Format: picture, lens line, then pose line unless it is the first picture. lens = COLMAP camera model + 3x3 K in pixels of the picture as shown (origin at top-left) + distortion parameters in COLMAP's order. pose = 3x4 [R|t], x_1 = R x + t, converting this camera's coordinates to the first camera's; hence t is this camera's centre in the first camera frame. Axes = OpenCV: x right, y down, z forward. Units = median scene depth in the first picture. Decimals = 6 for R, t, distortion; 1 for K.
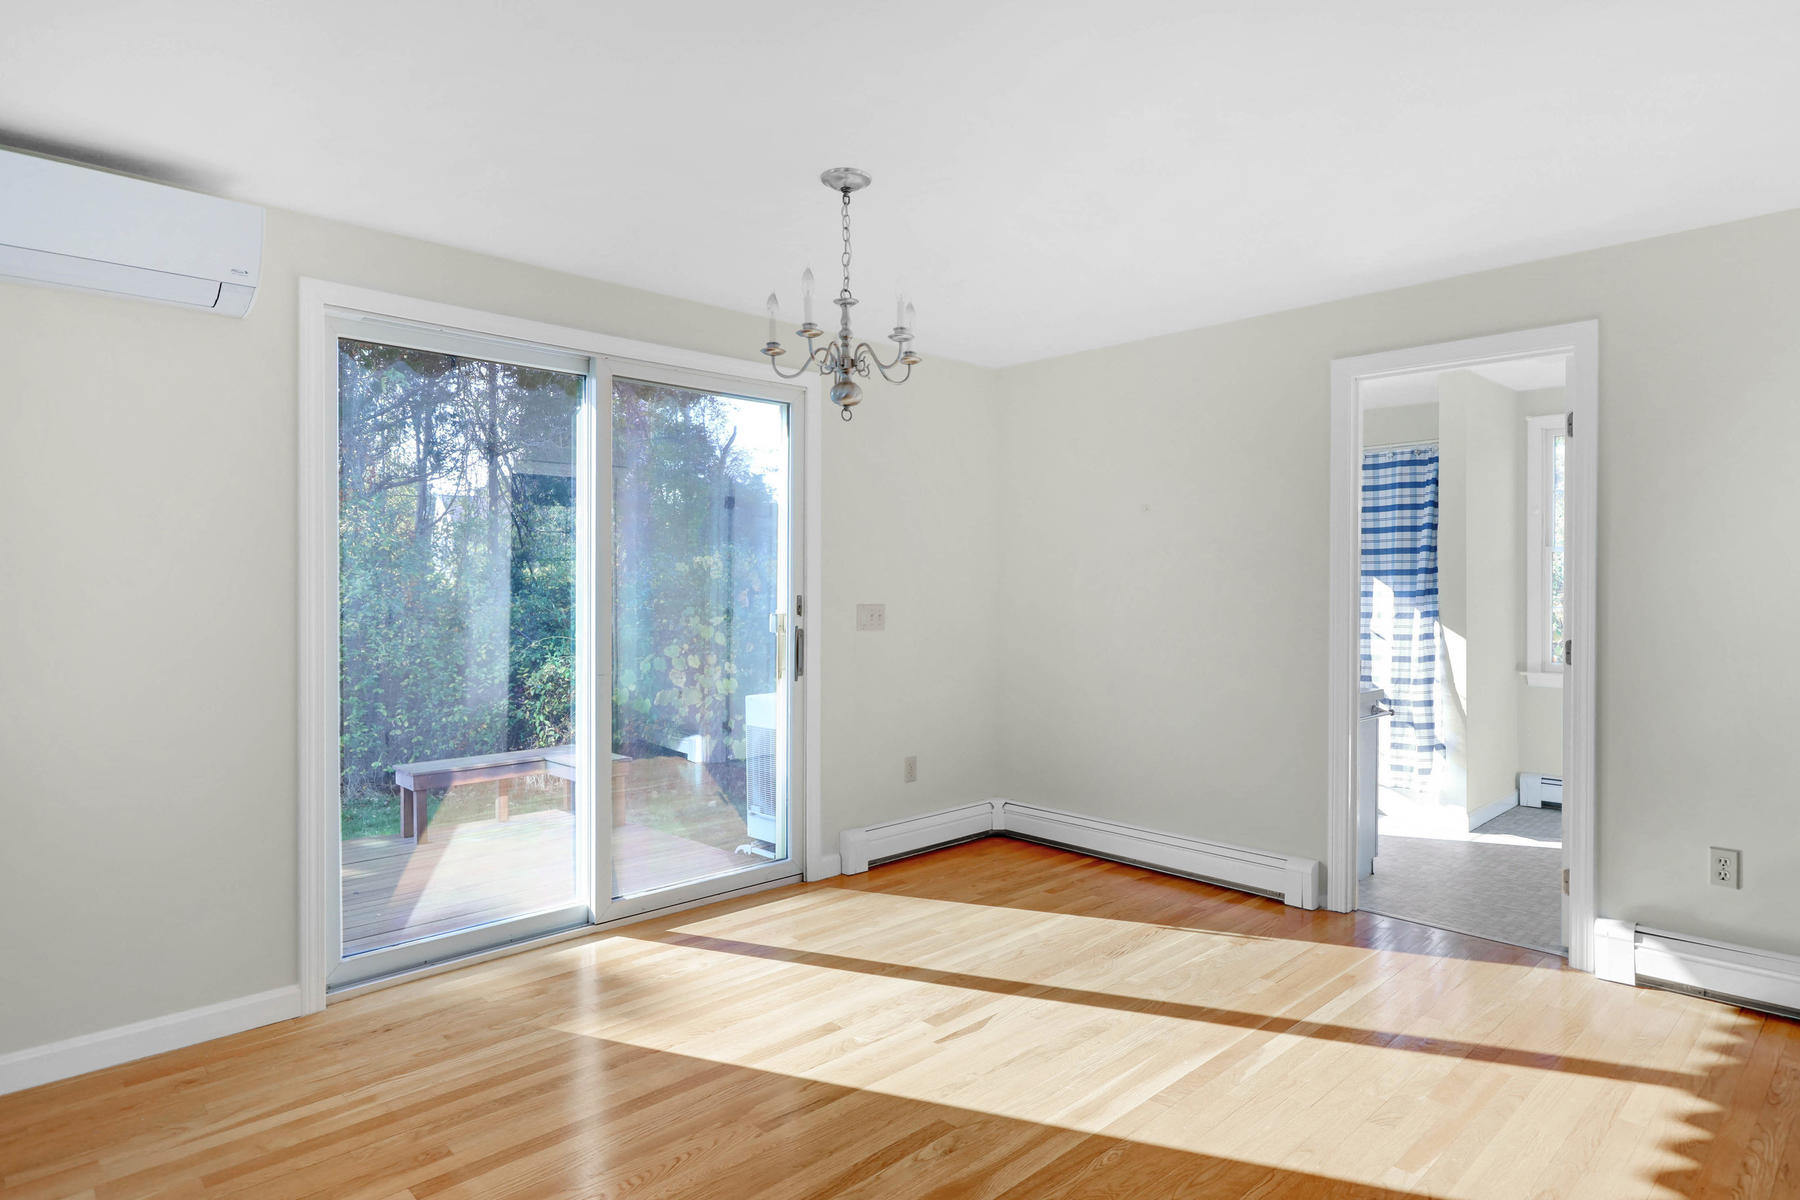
lens RADIAL K [[1021.5, 0, 907.9], [0, 1021.5, 595.8], [0, 0, 1]] dist [-0.001012, -0.000282]
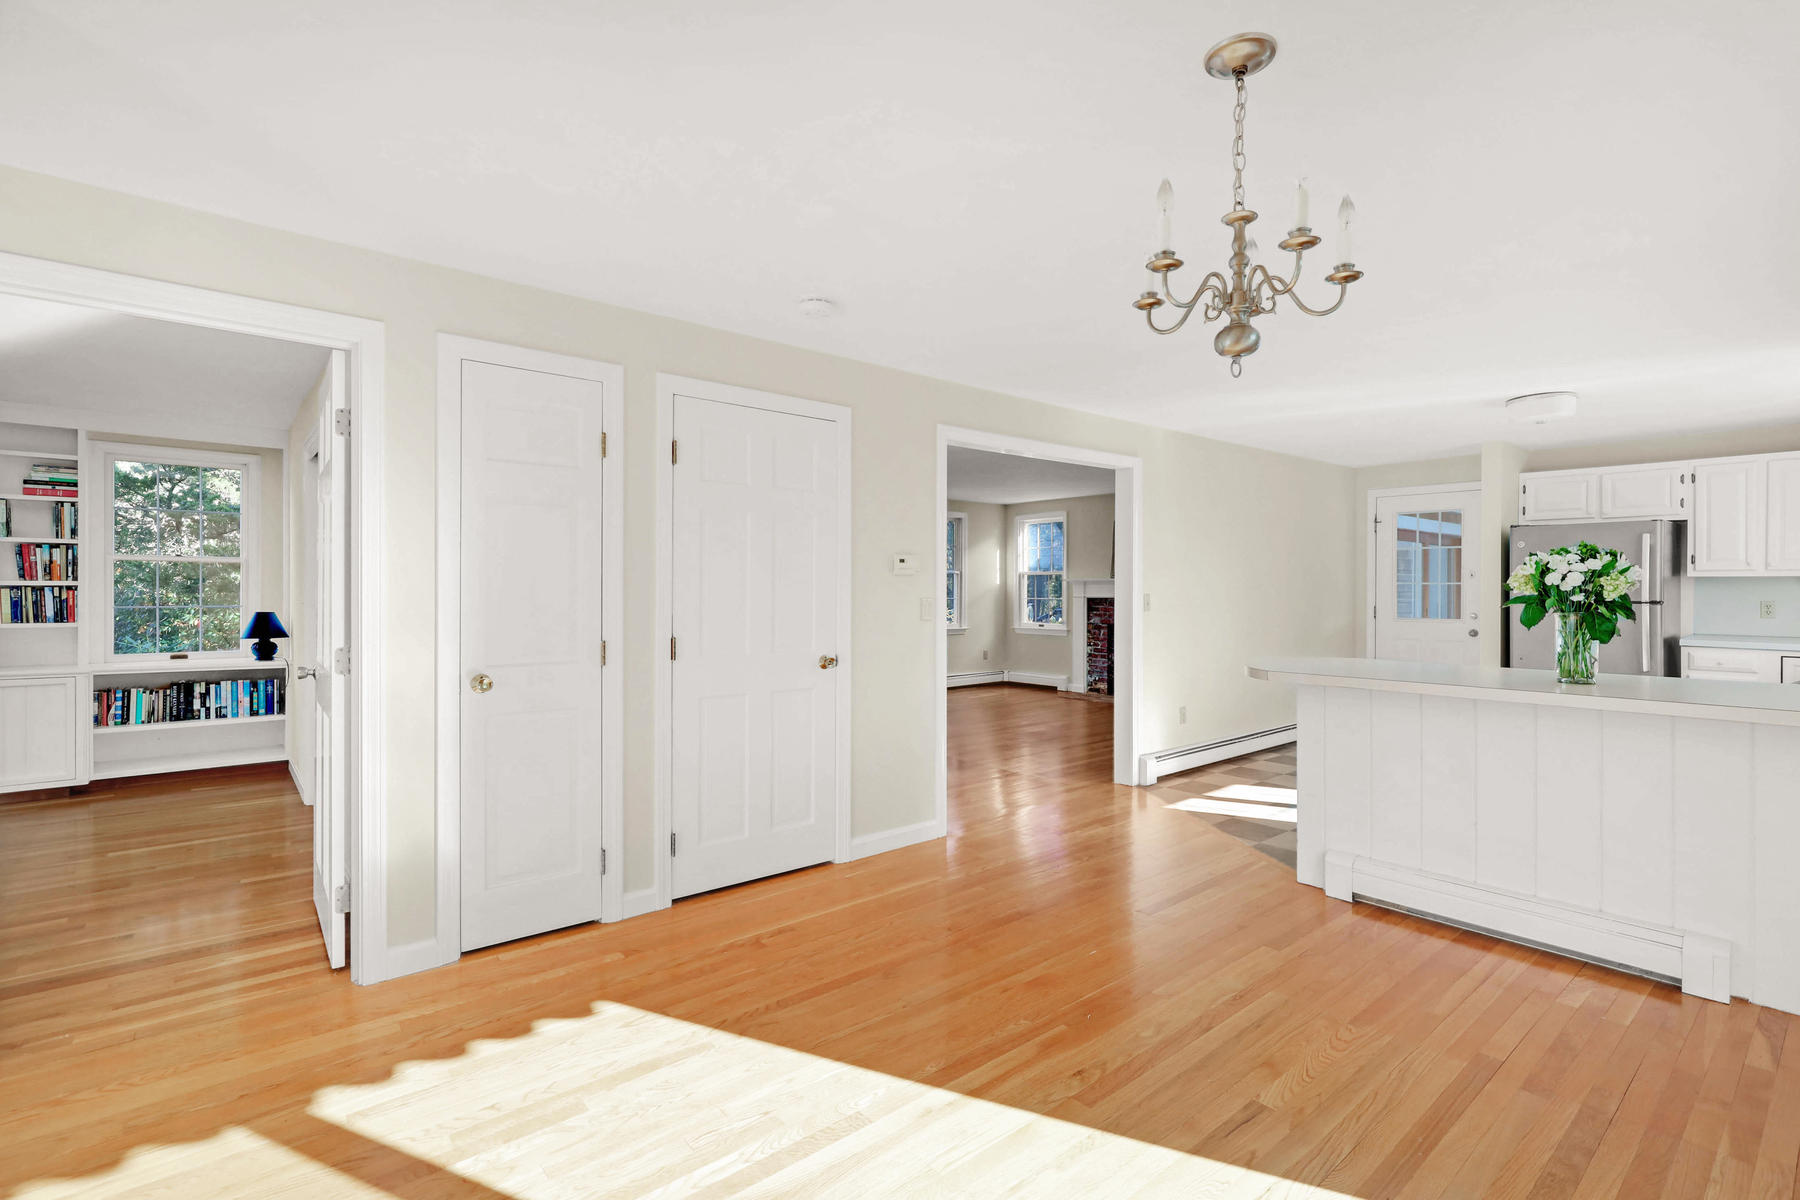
lens RADIAL K [[817.0, 0, 892.6], [0, 817.0, 588.2], [0, 0, 1]] dist [-0.003786, -0.000319]
pose [[-0.996403, -0.006220, 0.084516, 0.138560], [-0.005297, 0.999924, 0.011141, -0.014899], [-0.084579, 0.010653, -0.996360, 1.565572]]
